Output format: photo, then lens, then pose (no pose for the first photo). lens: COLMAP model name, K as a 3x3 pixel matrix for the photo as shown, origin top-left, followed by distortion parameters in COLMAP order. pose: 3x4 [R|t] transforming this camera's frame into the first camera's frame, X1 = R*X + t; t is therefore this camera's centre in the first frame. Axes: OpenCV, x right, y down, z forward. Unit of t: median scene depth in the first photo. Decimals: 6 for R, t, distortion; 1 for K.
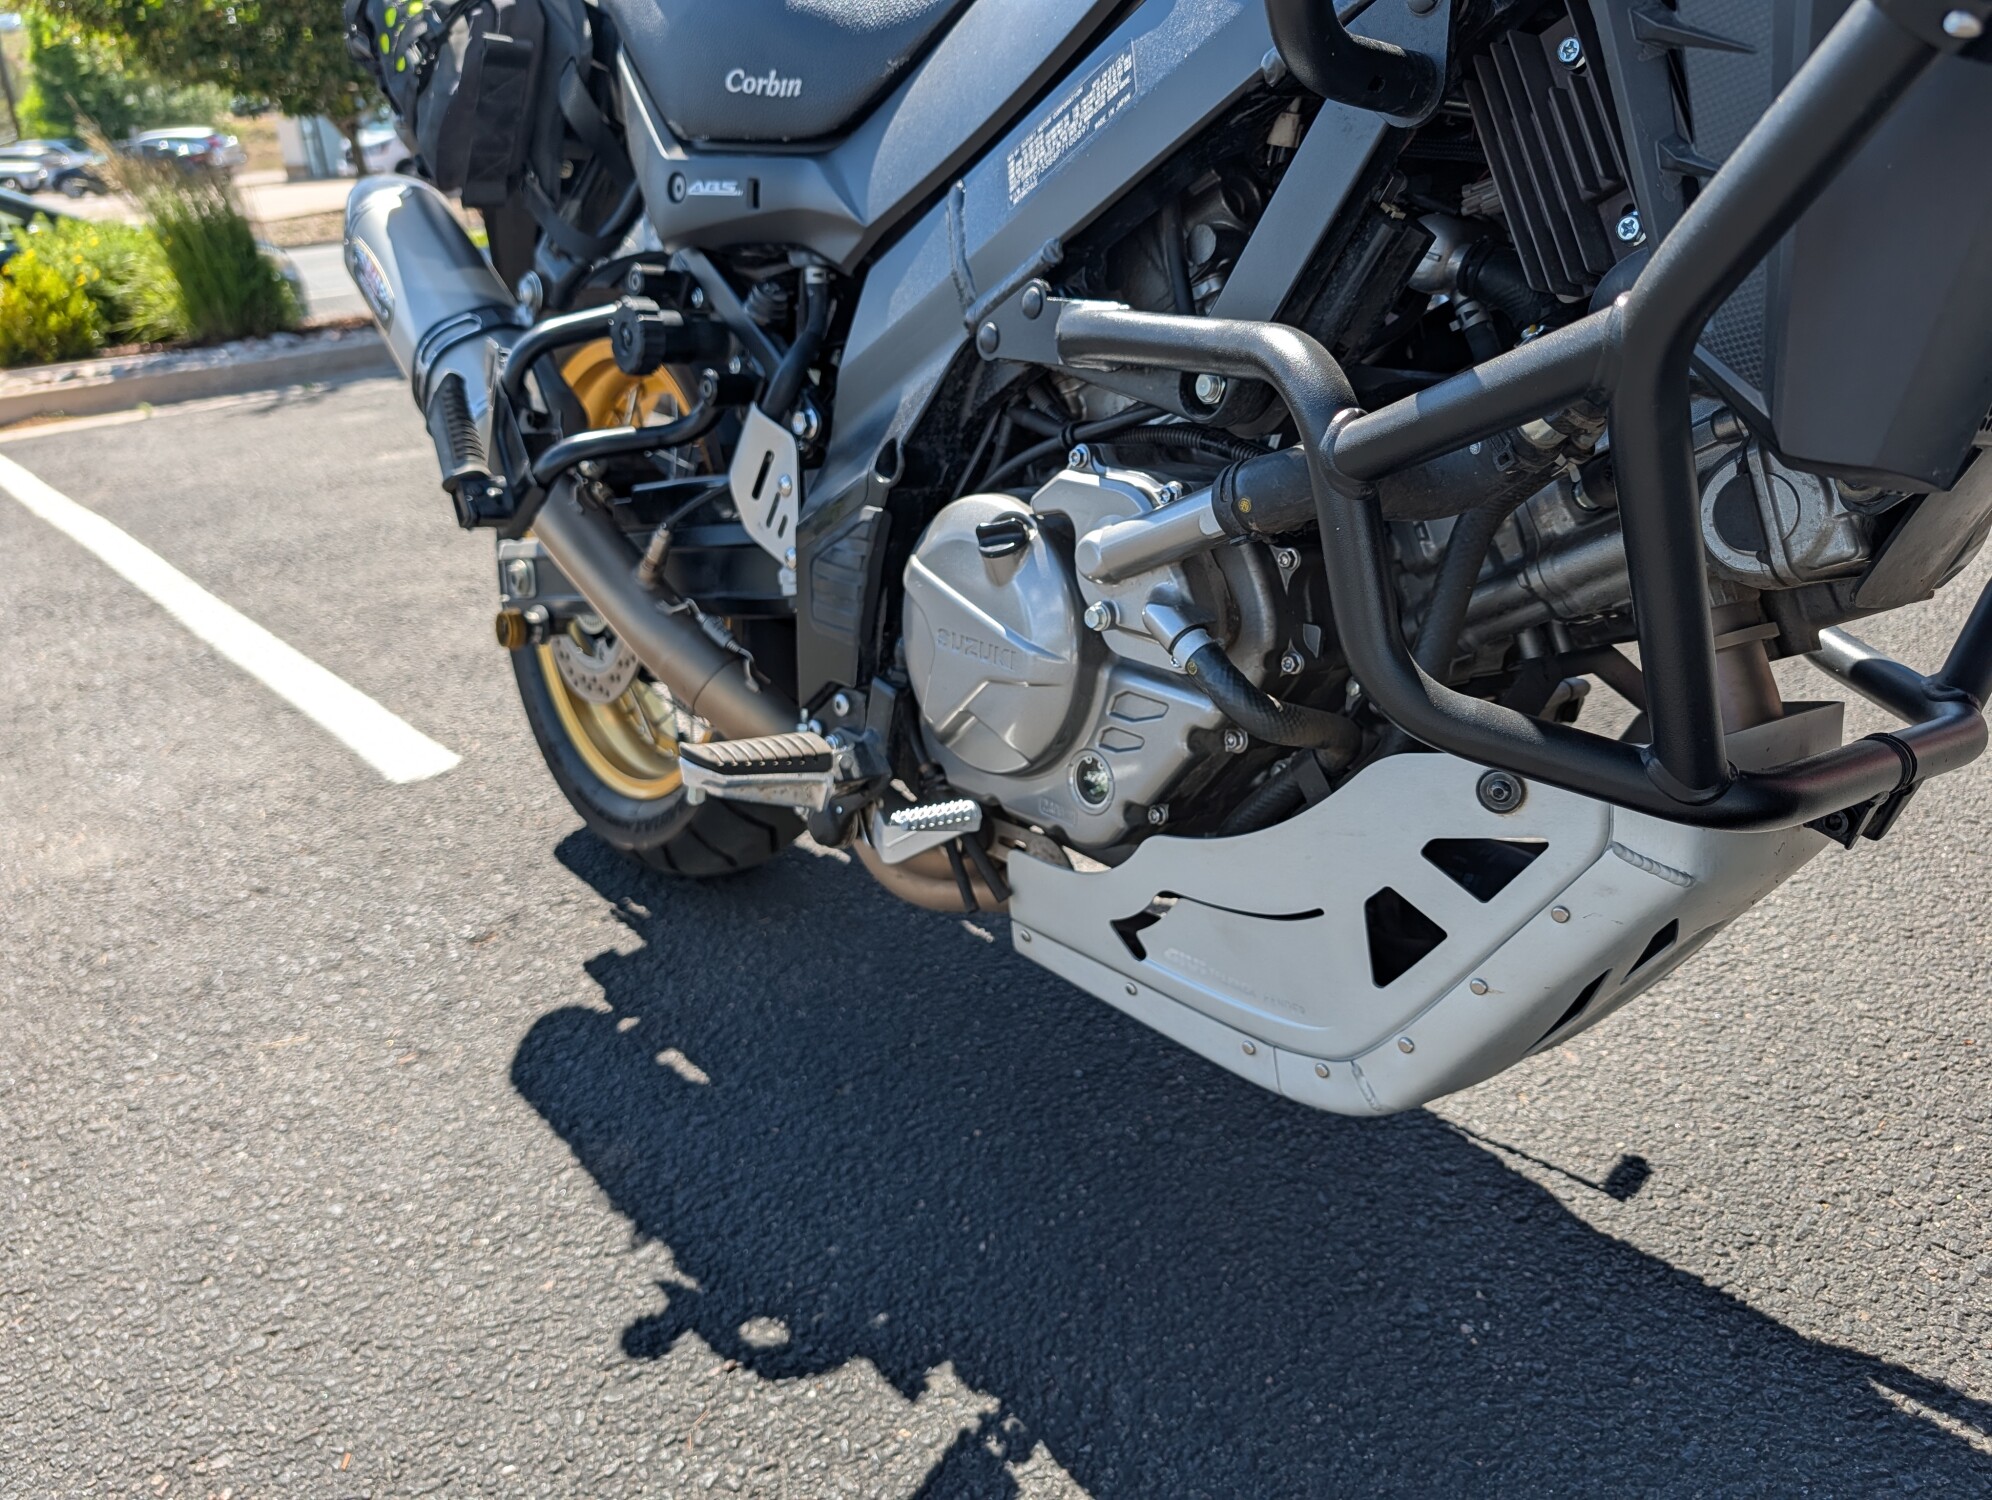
lens RADIAL K [[1456.7, 0, 1025.4], [0, 1456.7, 751.0], [0, 0, 1]] dist [0.016779, -0.003780]
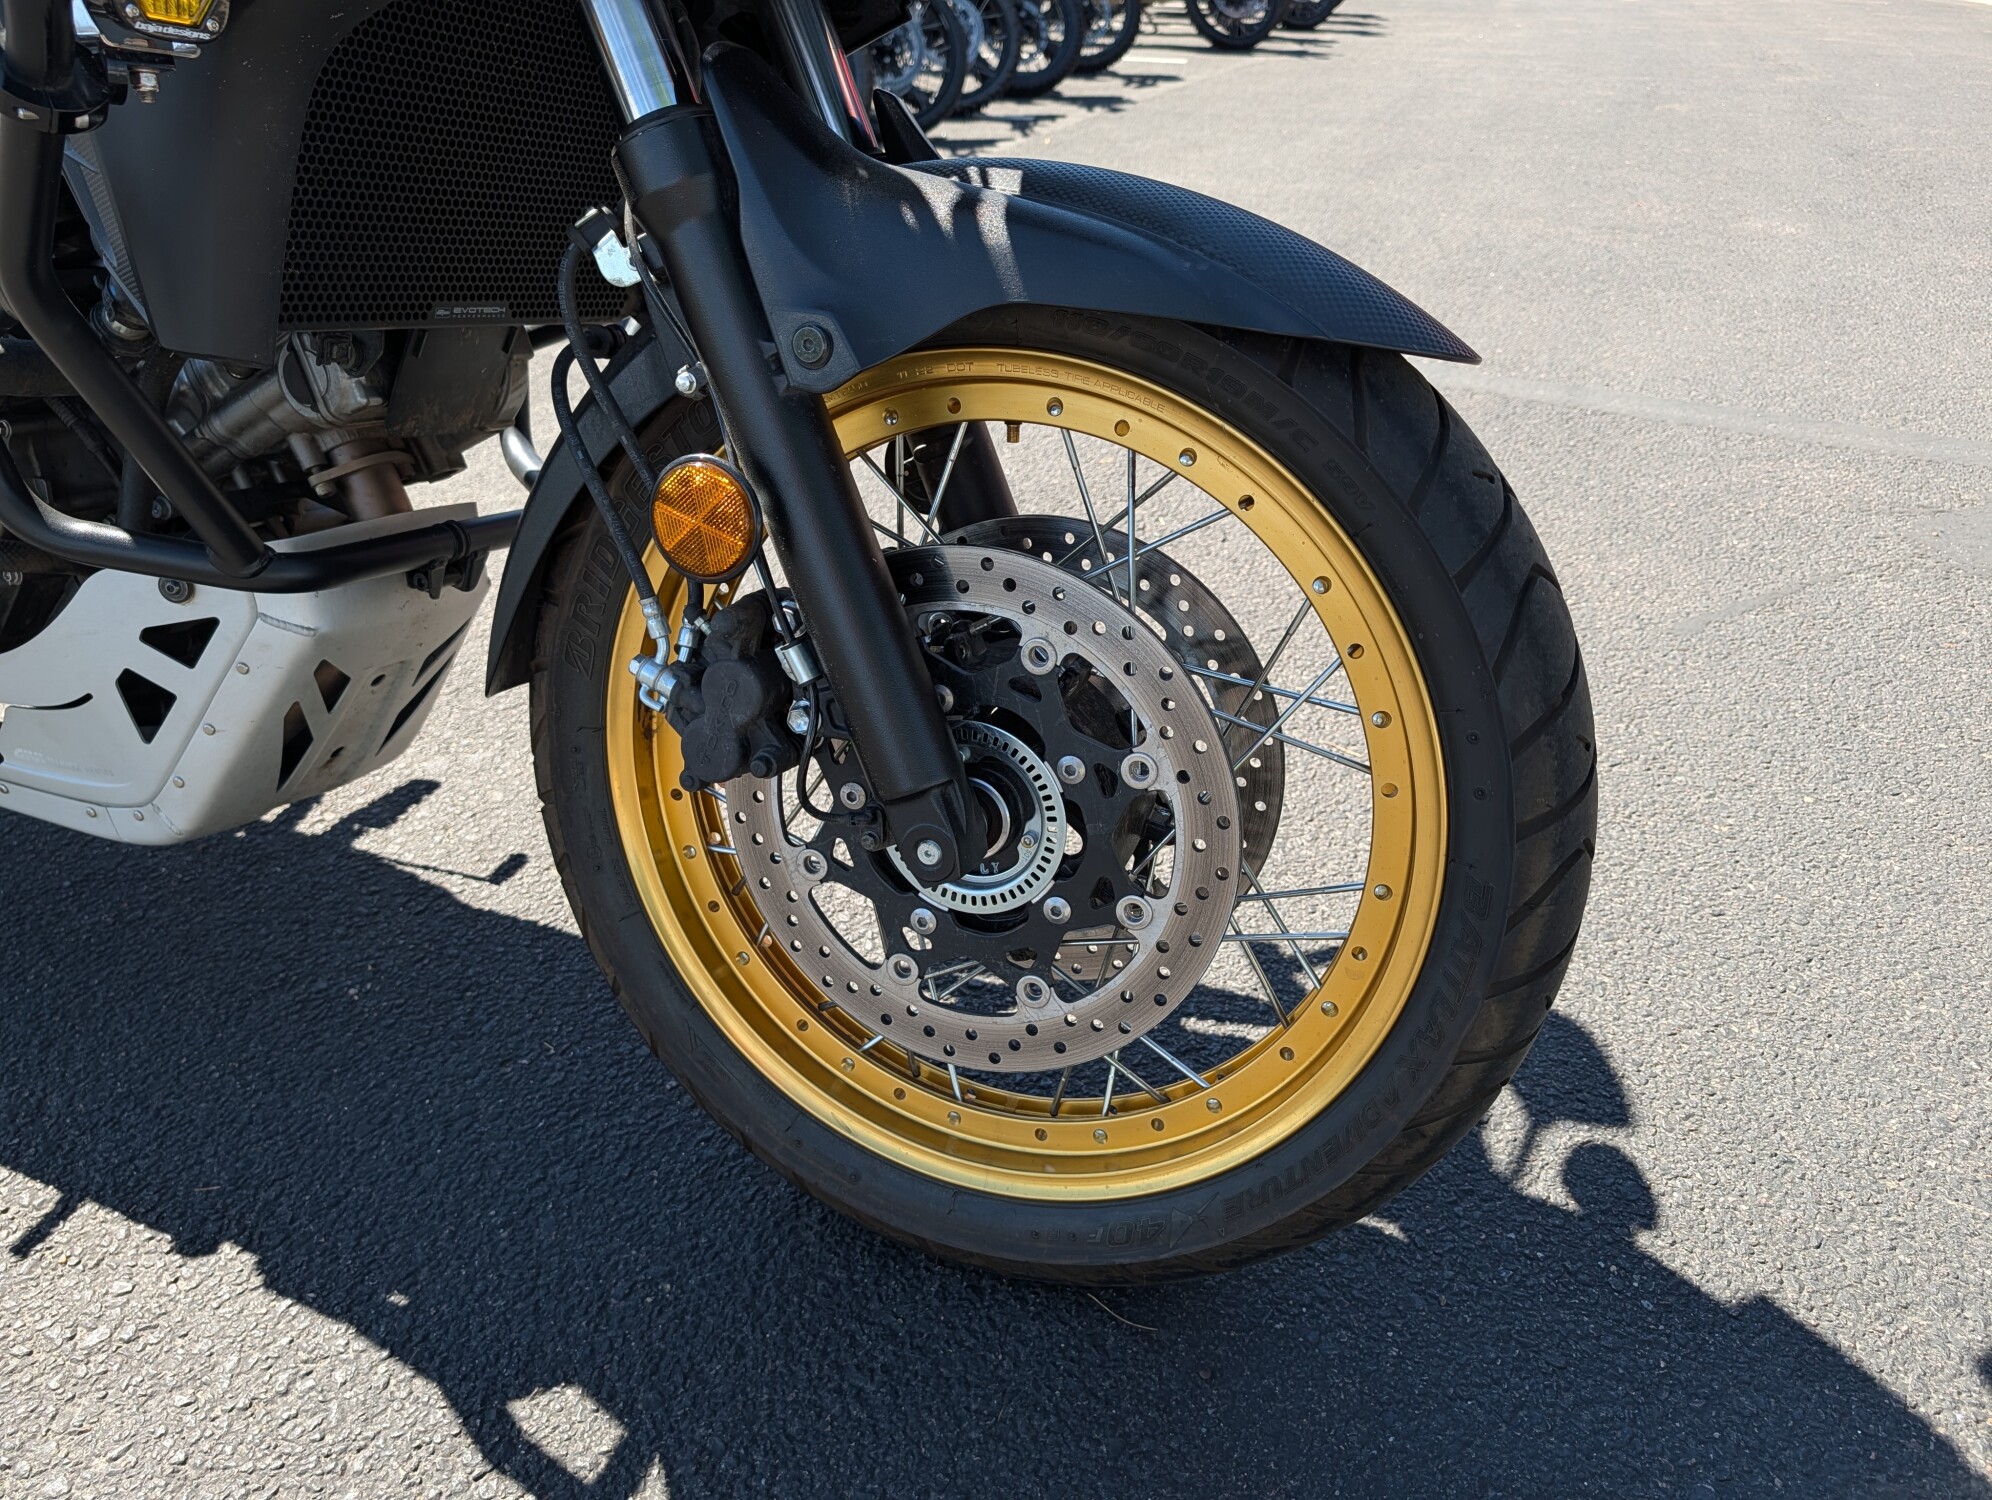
lens RADIAL K [[1456.7, 0, 1025.4], [0, 1456.7, 751.0], [0, 0, 1]] dist [0.016779, -0.003780]
pose [[0.904706, -0.157930, 0.395684, 0.344532], [0.117384, 0.985209, 0.124837, 0.073824], [-0.409547, -0.066493, 0.909863, -0.453447]]
